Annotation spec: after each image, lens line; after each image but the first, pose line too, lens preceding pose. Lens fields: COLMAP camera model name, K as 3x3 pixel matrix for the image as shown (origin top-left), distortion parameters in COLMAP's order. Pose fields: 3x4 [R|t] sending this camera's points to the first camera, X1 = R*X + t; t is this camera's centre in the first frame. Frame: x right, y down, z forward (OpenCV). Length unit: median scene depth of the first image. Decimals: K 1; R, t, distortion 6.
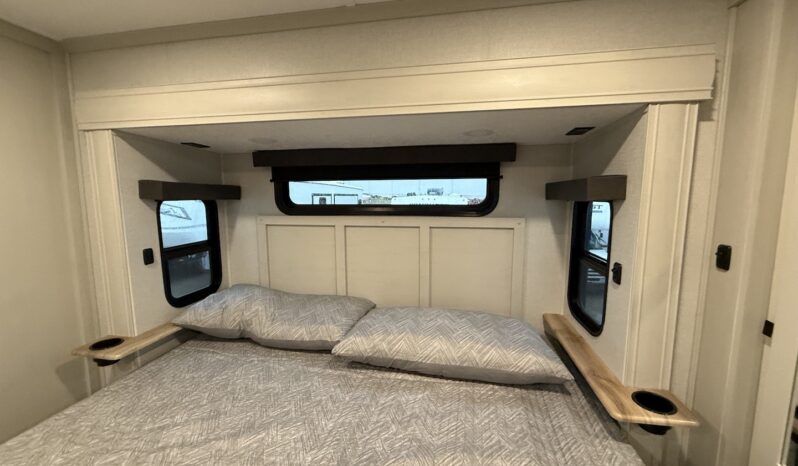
lens RADIAL K [[316.4, 0, 397.3], [0, 316.4, 232.0], [0, 0, 1]] dist [-0.001691, 0.000140]
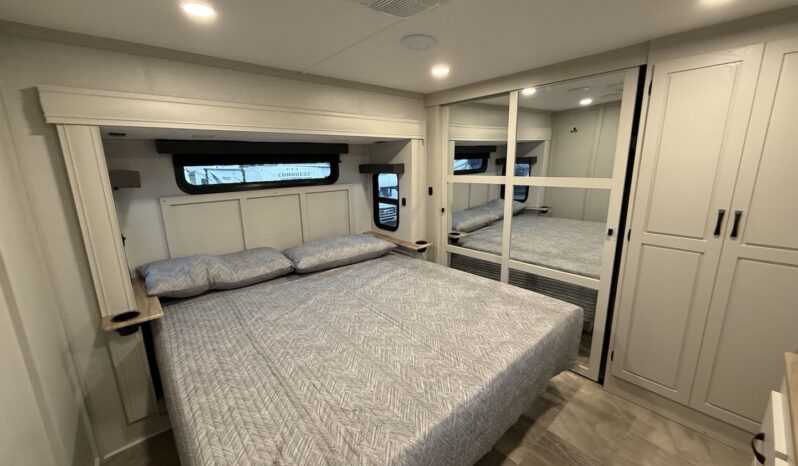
lens RADIAL K [[316.4, 0, 397.3], [0, 316.4, 232.0], [0, 0, 1]] dist [-0.001691, 0.000140]
pose [[0.620840, -0.181120, 0.762728, -1.112475], [0.108741, 0.983435, 0.145018, -0.006988], [-0.776359, -0.007093, 0.630251, -0.486072]]
